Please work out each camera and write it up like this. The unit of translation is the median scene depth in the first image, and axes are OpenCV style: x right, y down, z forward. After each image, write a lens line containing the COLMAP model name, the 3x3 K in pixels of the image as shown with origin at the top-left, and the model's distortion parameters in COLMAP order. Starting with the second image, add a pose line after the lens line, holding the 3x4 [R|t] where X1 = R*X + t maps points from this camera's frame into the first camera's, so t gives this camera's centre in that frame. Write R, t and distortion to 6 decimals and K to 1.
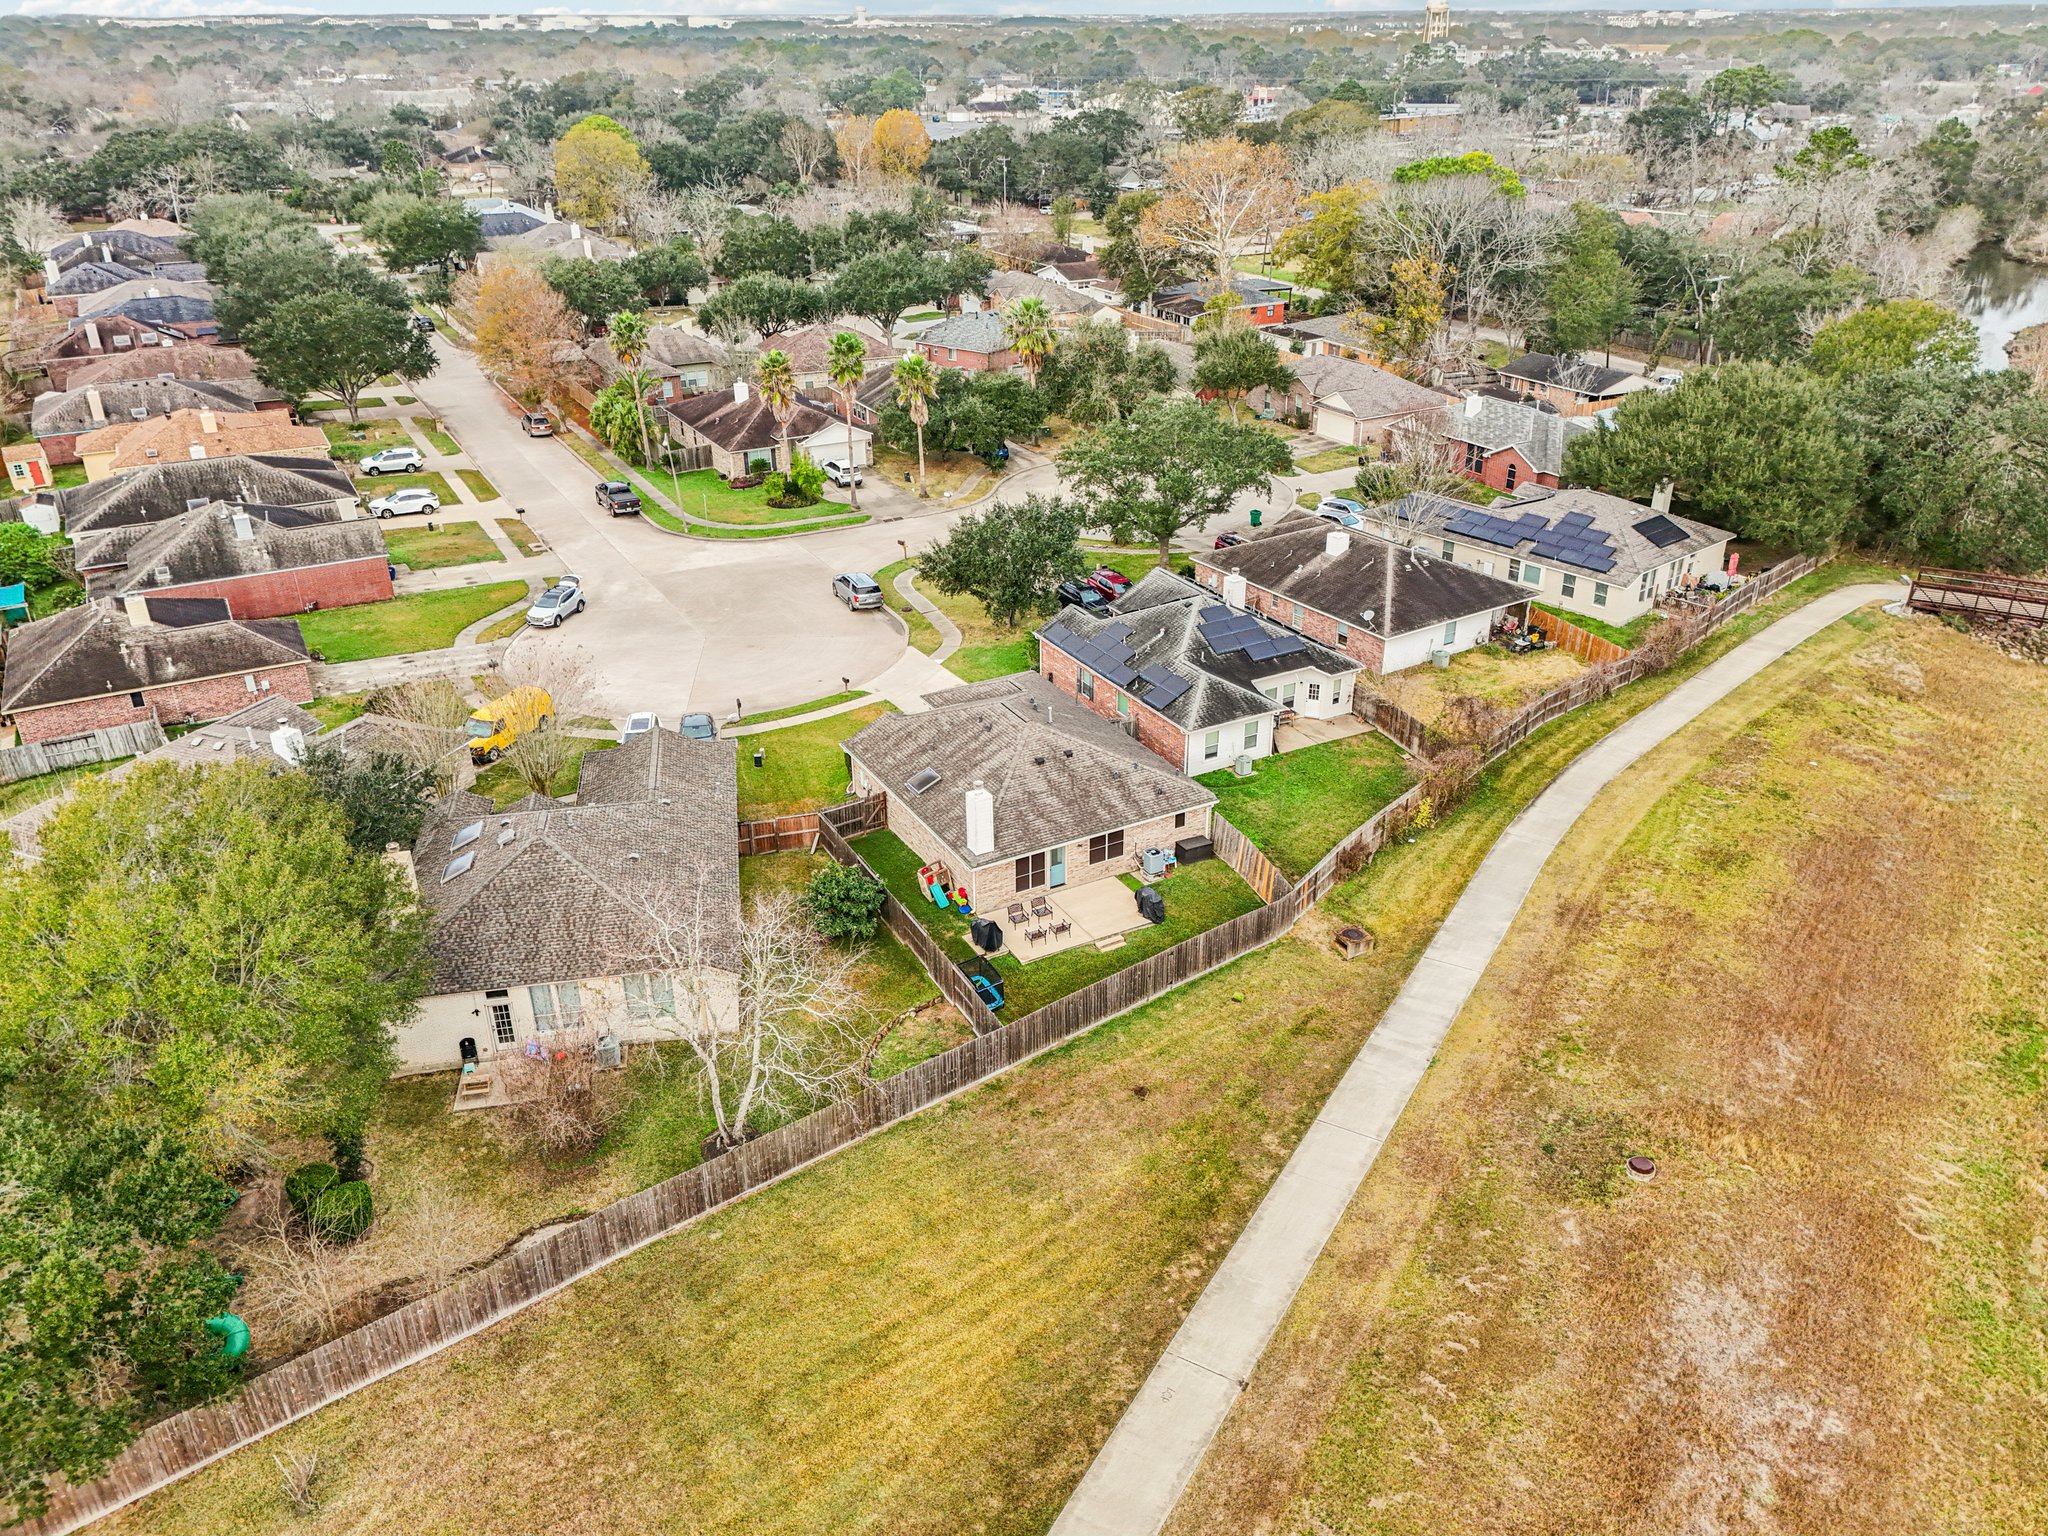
lens RADIAL K [[1528.0, 0, 1028.8], [0, 1528.0, 732.3], [0, 0, 1]] dist [0.099529, -0.137241]
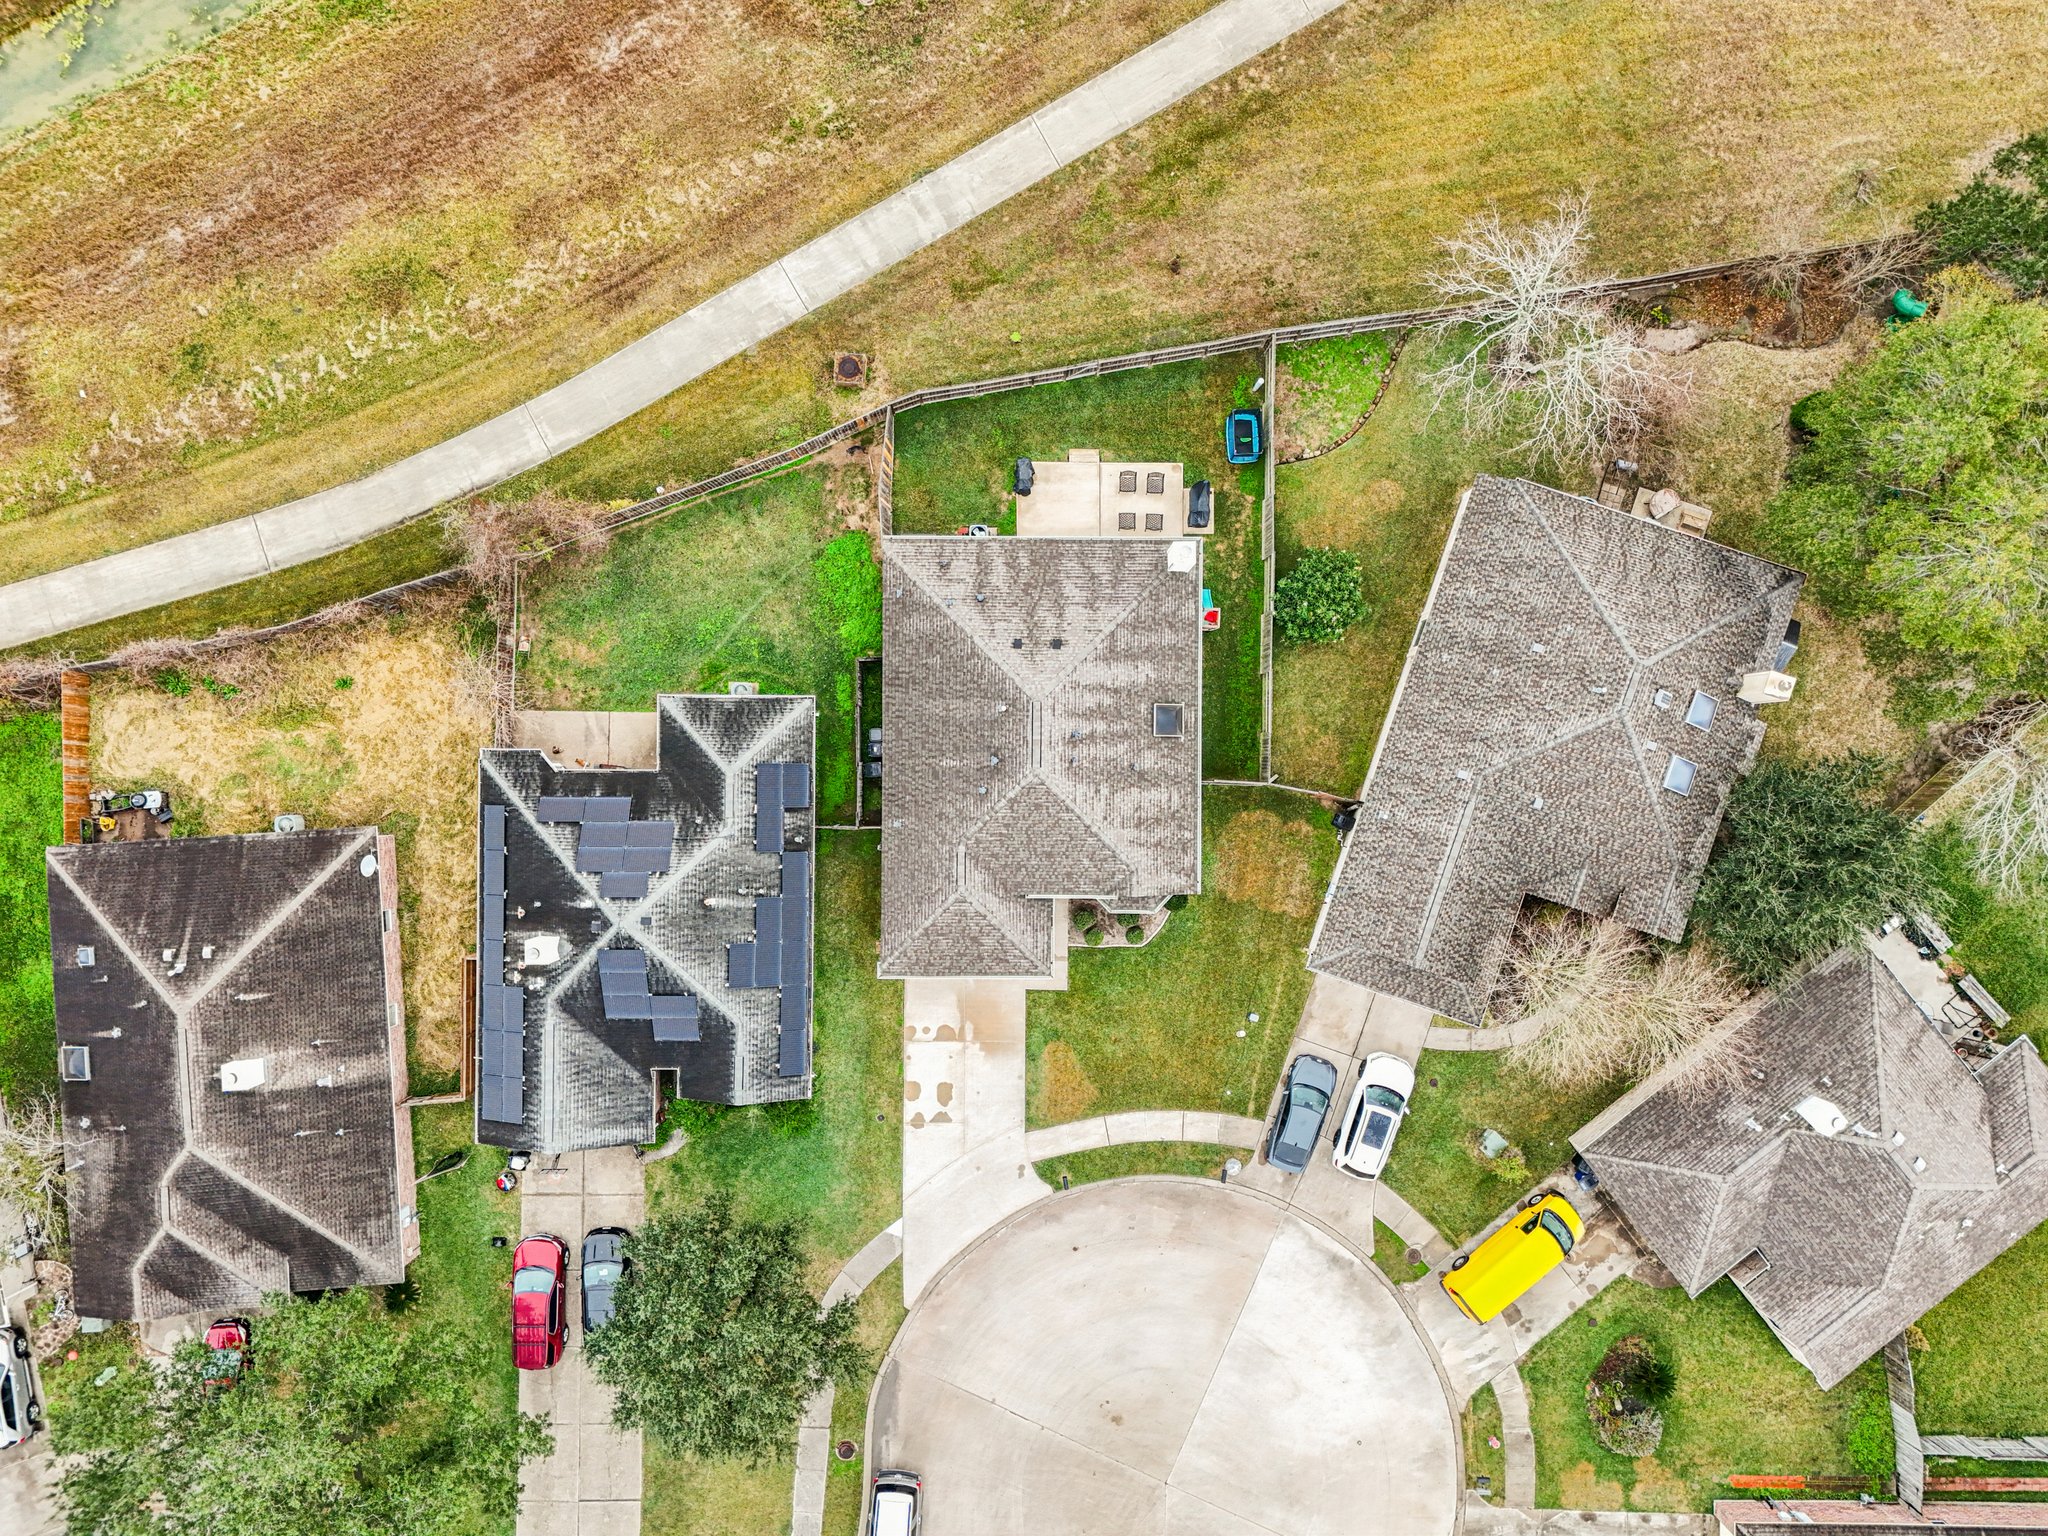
lens RADIAL K [[1537.1, 0, 1055.3], [0, 1537.1, 795.6], [0, 0, 1]] dist [0.064573, -0.000014]
pose [[-0.873753, -0.486352, -0.004116, -0.025149], [0.195916, -0.359692, 0.912271, -0.669247], [-0.445165, 0.796294, 0.409566, 0.597903]]
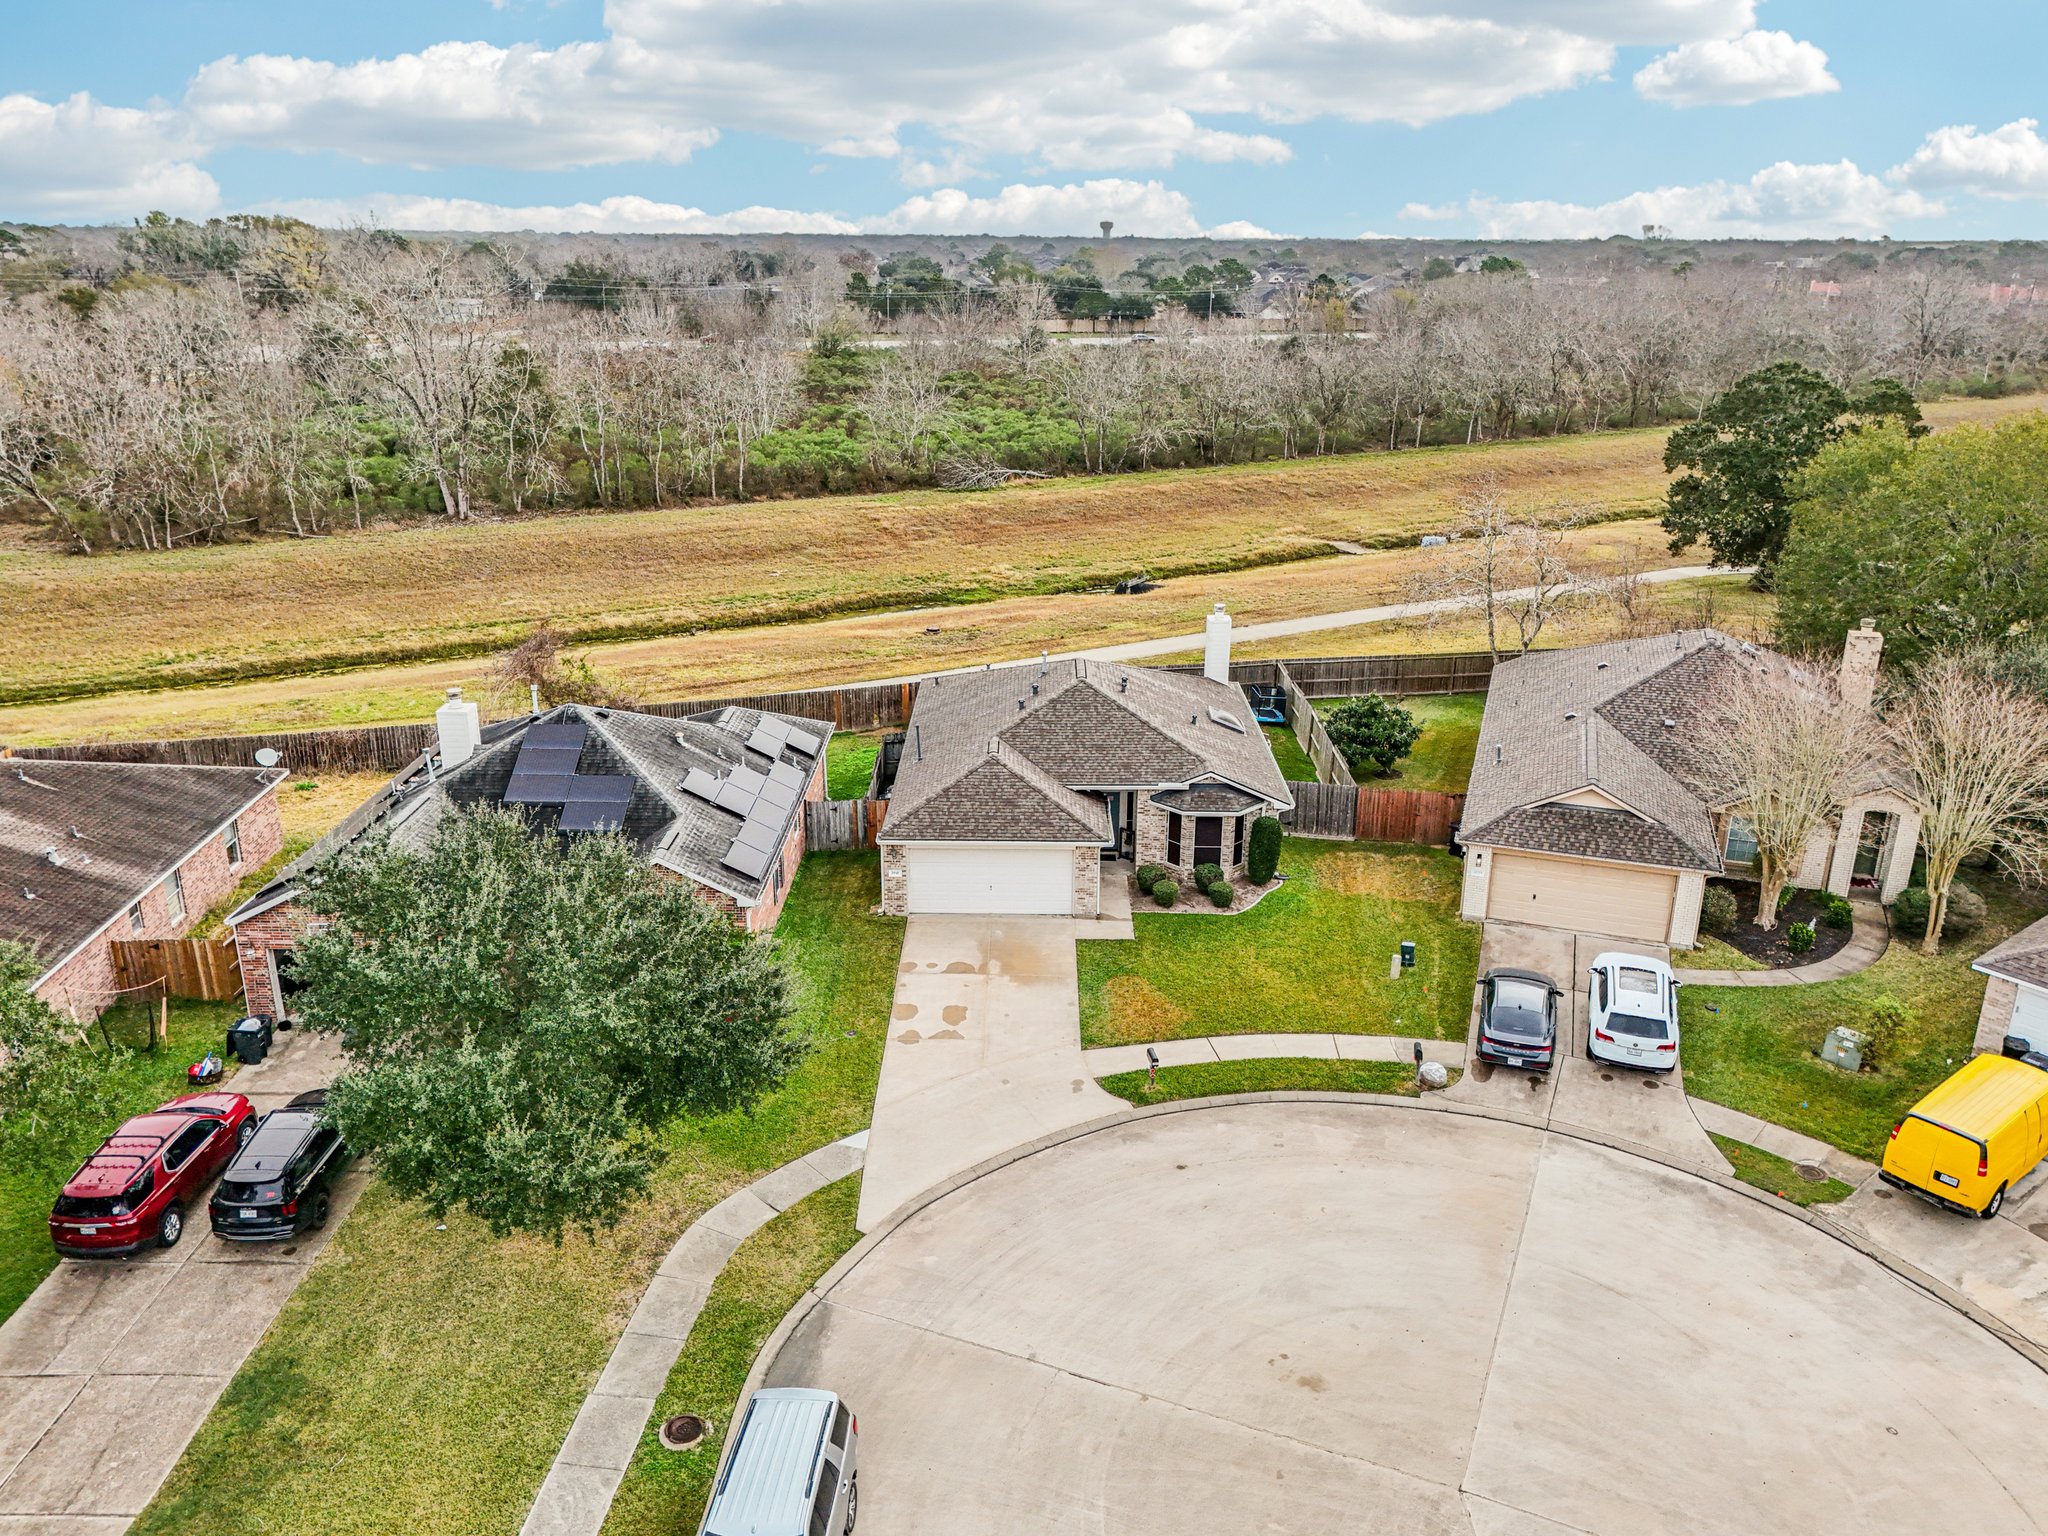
lens RADIAL K [[1528.0, 0, 1028.8], [0, 1528.0, 732.3], [0, 0, 1]] dist [0.099529, -0.137241]
pose [[-0.874739, -0.147450, 0.461617, -0.289827], [0.203931, 0.752119, 0.626681, -0.400885], [-0.439595, 0.642320, -0.627839, 1.303283]]
